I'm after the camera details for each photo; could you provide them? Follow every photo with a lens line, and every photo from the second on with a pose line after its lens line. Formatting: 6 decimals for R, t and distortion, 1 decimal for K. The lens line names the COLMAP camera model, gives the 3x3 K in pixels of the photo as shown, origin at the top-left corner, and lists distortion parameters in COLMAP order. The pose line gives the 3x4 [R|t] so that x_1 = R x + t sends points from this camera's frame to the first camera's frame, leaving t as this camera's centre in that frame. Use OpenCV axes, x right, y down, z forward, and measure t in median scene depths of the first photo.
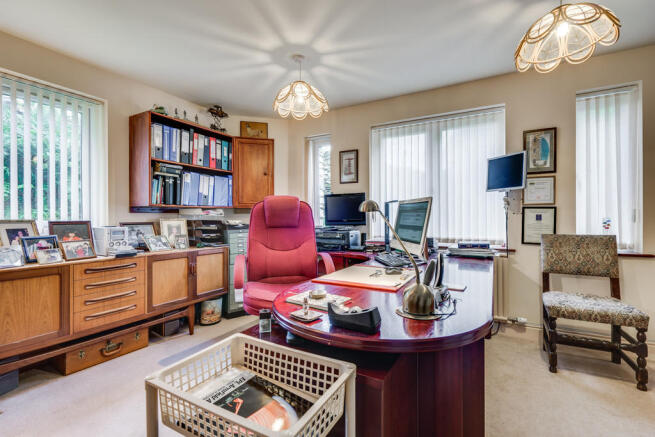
lens RADIAL K [[300.3, 0, 325.7], [0, 300.3, 216.7], [0, 0, 1]] dist [0.005829, 0.000795]
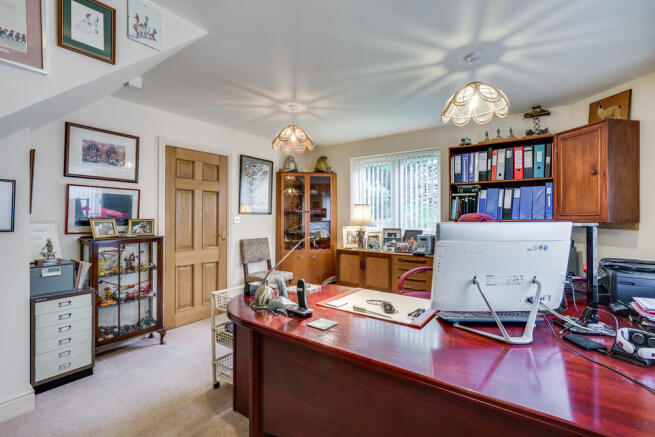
lens RADIAL K [[300.3, 0, 325.9], [0, 300.3, 216.1], [0, 0, 1]] dist [0.005829, 0.000795]
pose [[-0.125191, 0.003544, -0.992126, 0.682070], [-0.000925, 0.999993, 0.003688, -0.053632], [0.992132, 0.001380, -0.125187, 0.560344]]
